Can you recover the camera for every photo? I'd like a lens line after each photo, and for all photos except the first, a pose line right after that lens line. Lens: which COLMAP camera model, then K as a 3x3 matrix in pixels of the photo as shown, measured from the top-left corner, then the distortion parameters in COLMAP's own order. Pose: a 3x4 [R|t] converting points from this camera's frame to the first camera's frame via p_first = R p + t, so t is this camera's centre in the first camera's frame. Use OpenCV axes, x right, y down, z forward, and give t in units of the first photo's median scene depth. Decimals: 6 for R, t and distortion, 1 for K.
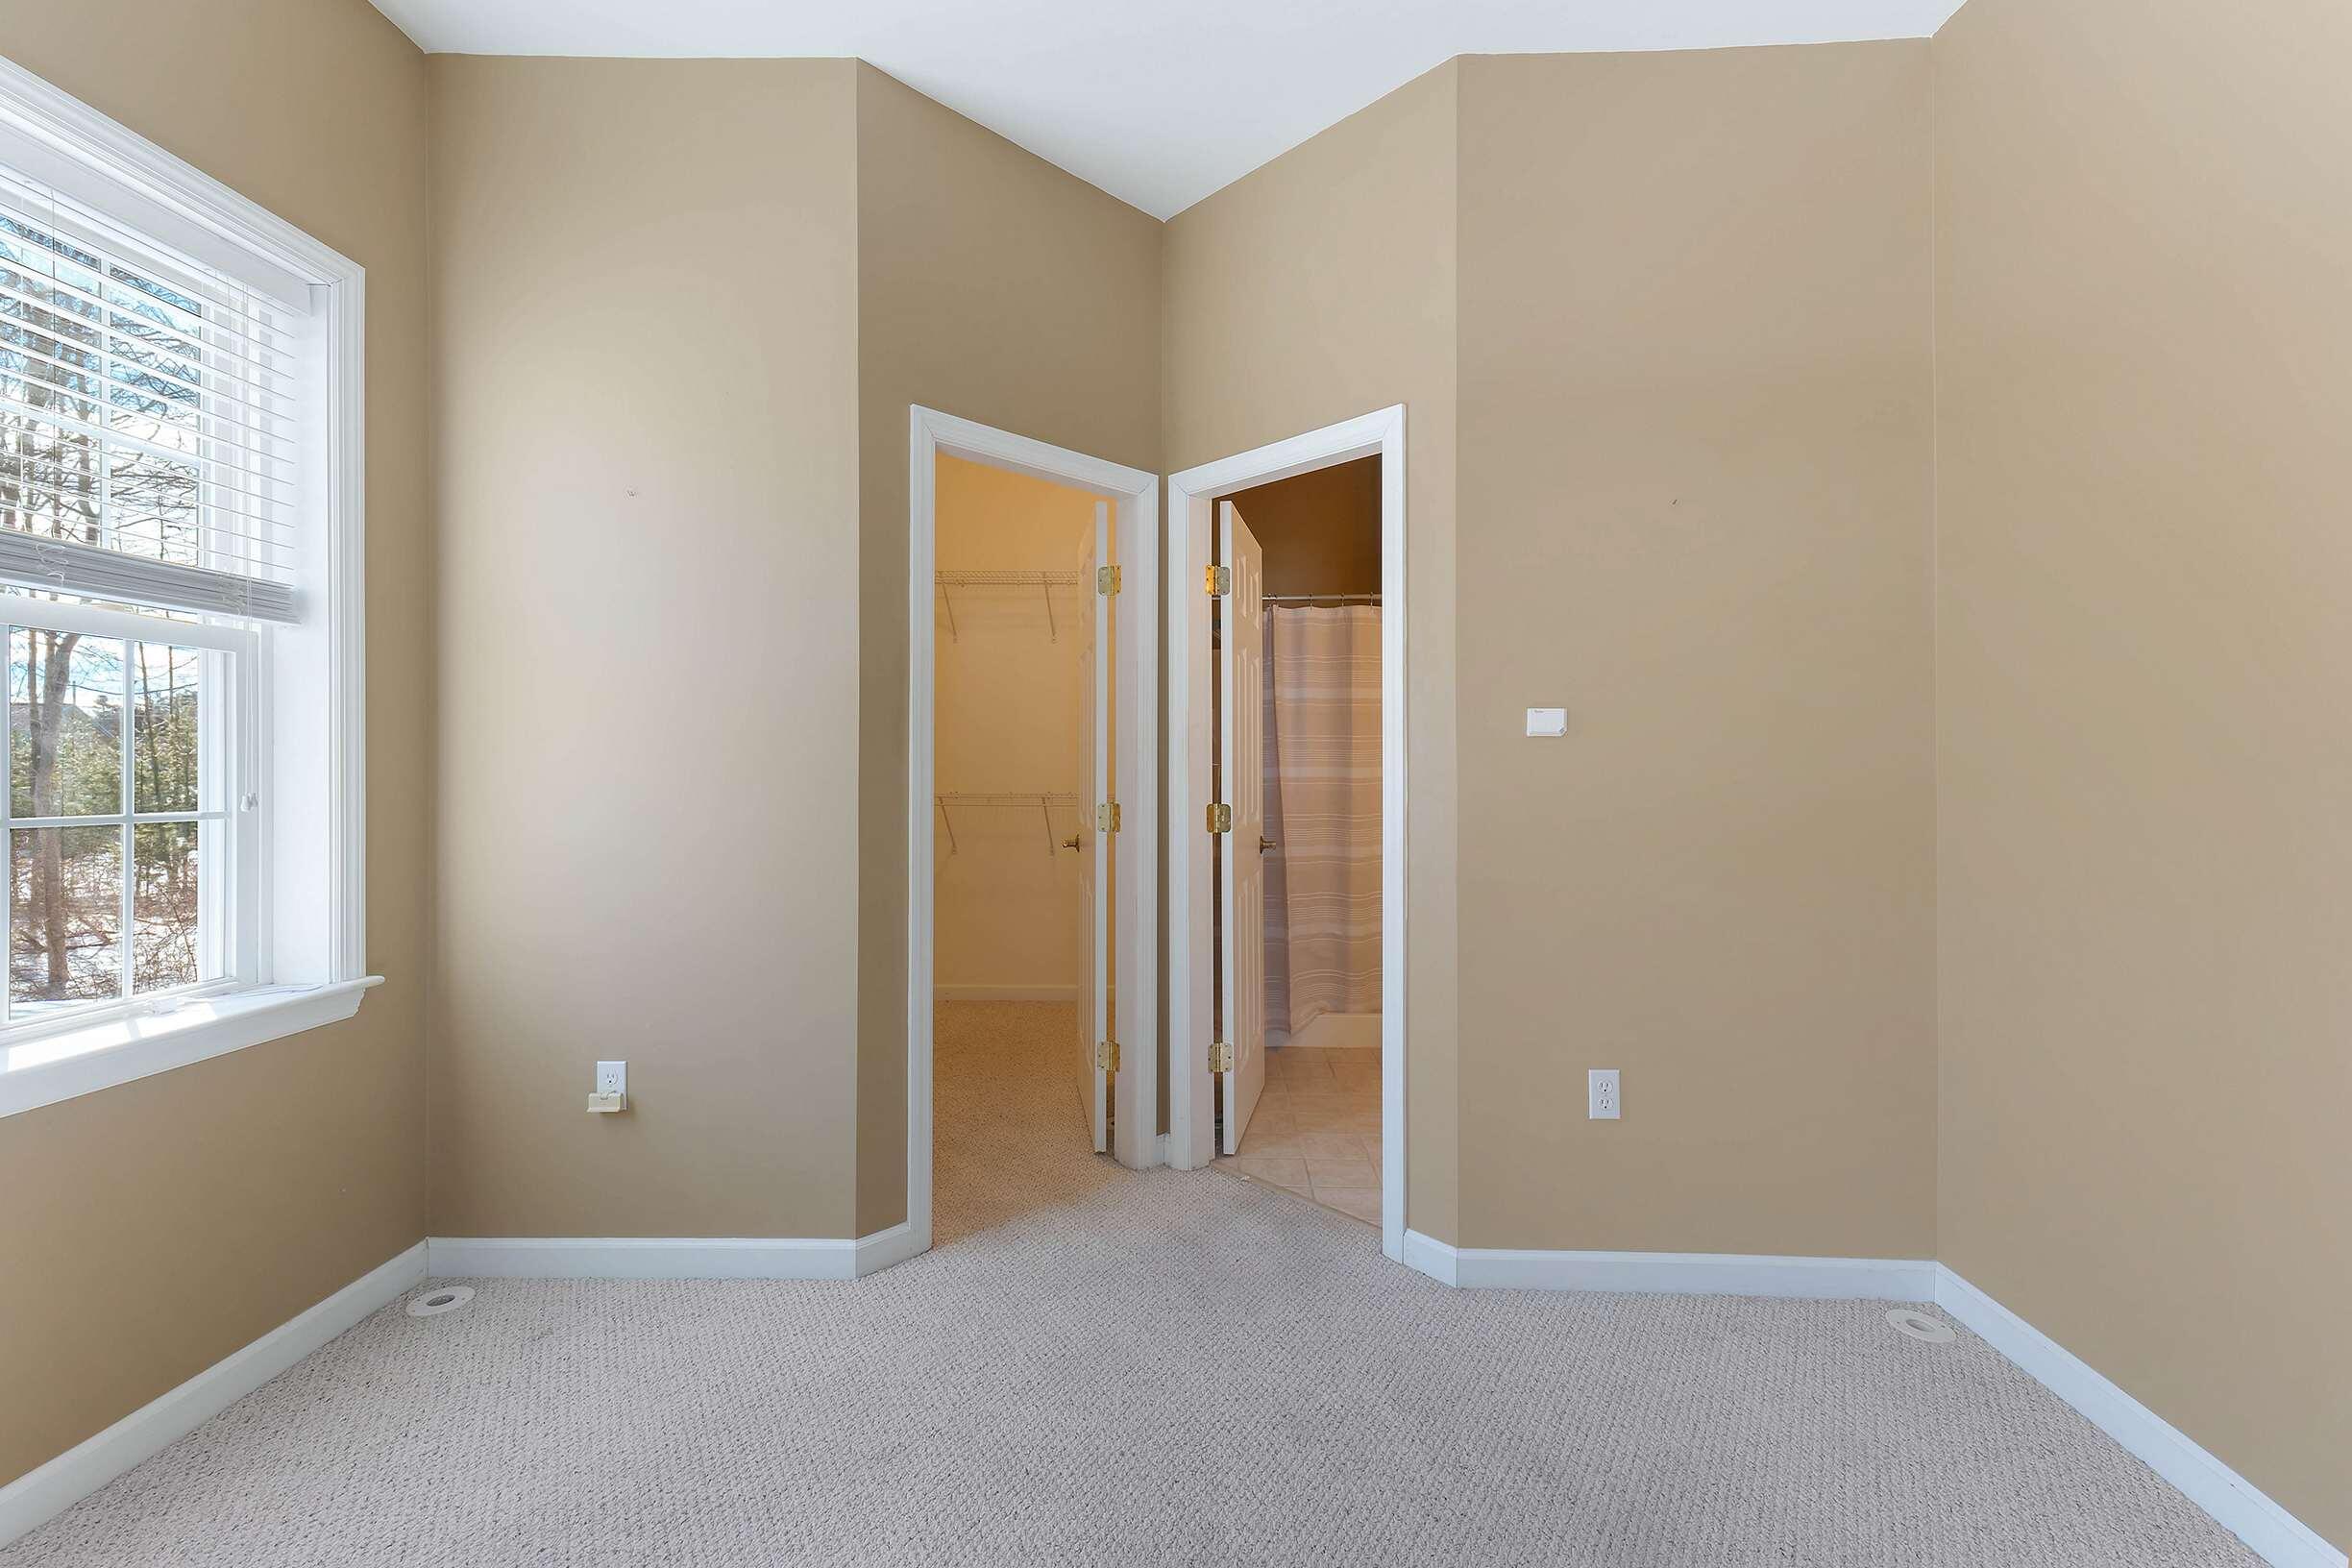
lens RADIAL K [[1004.9, 0, 1167.8], [0, 1004.9, 762.6], [0, 0, 1]] dist [0.033265, -0.000504]
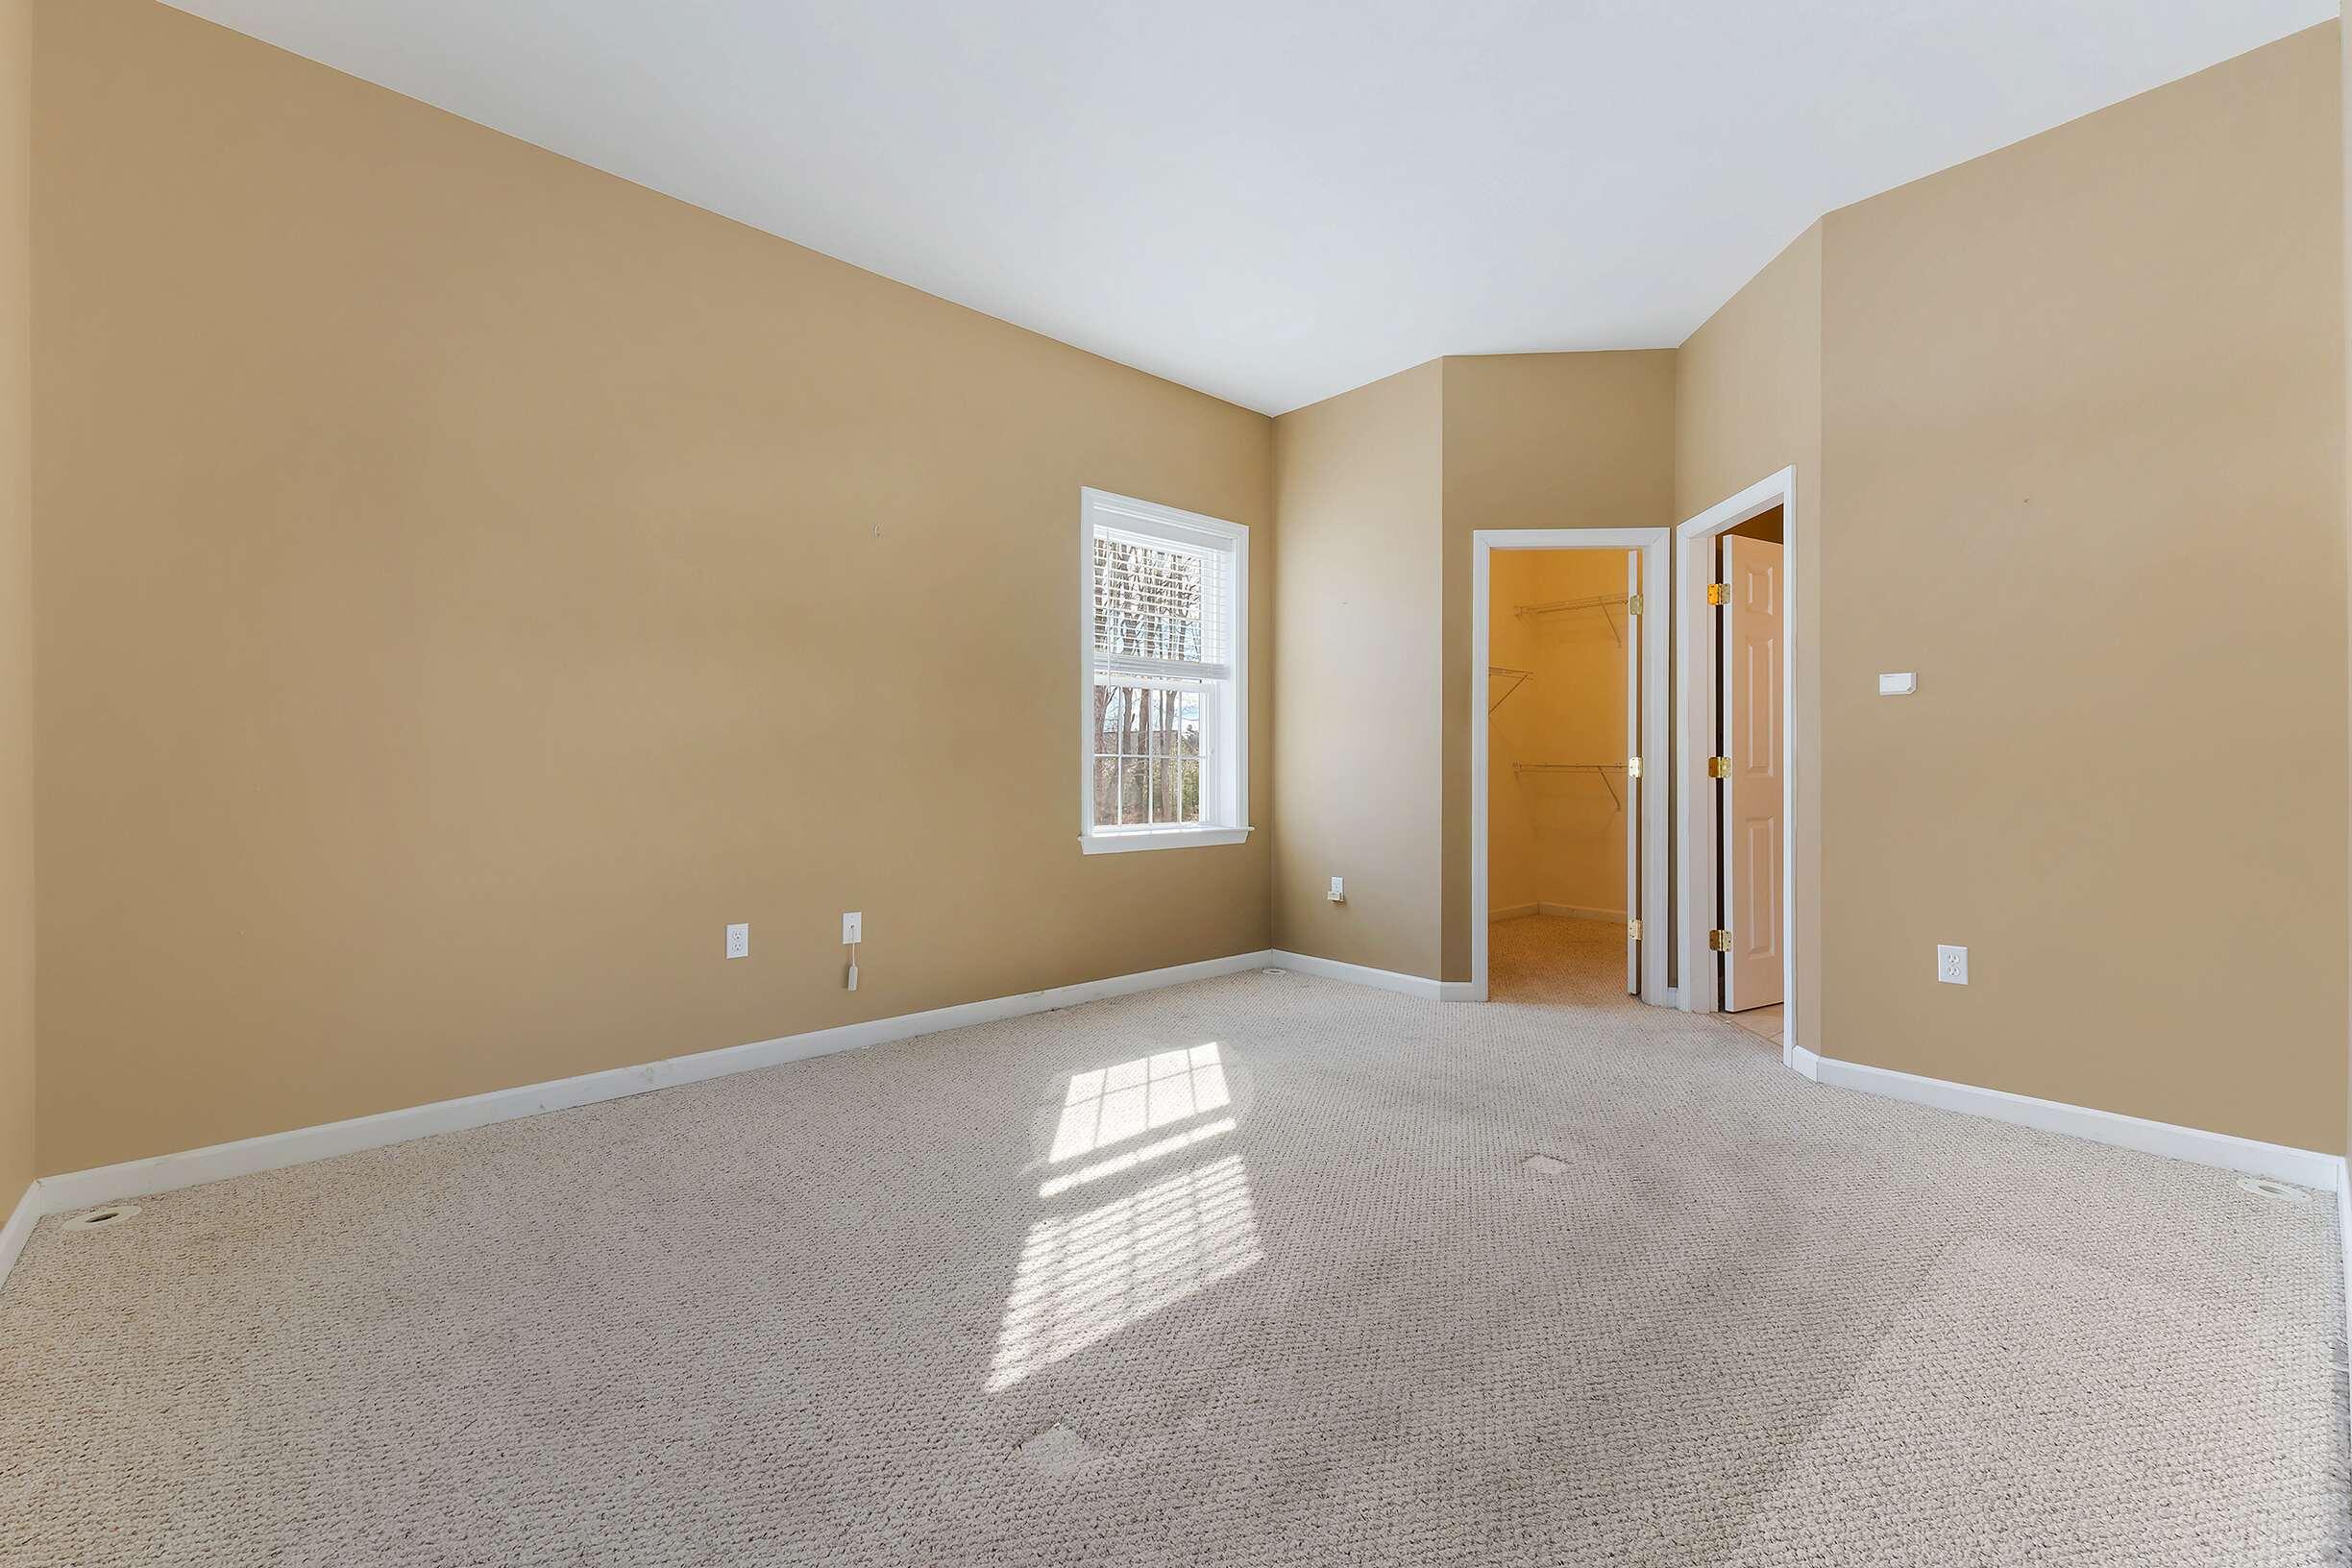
lens RADIAL K [[938.5, 0, 1164.1], [0, 938.5, 771.6], [0, 0, 1]] dist [0.024836, 0.000116]
pose [[0.679632, 0.000181, -0.733553, 0.617641], [0.007813, 0.999941, 0.007485, 0.057818], [0.733511, -0.010818, 0.679591, -0.560450]]
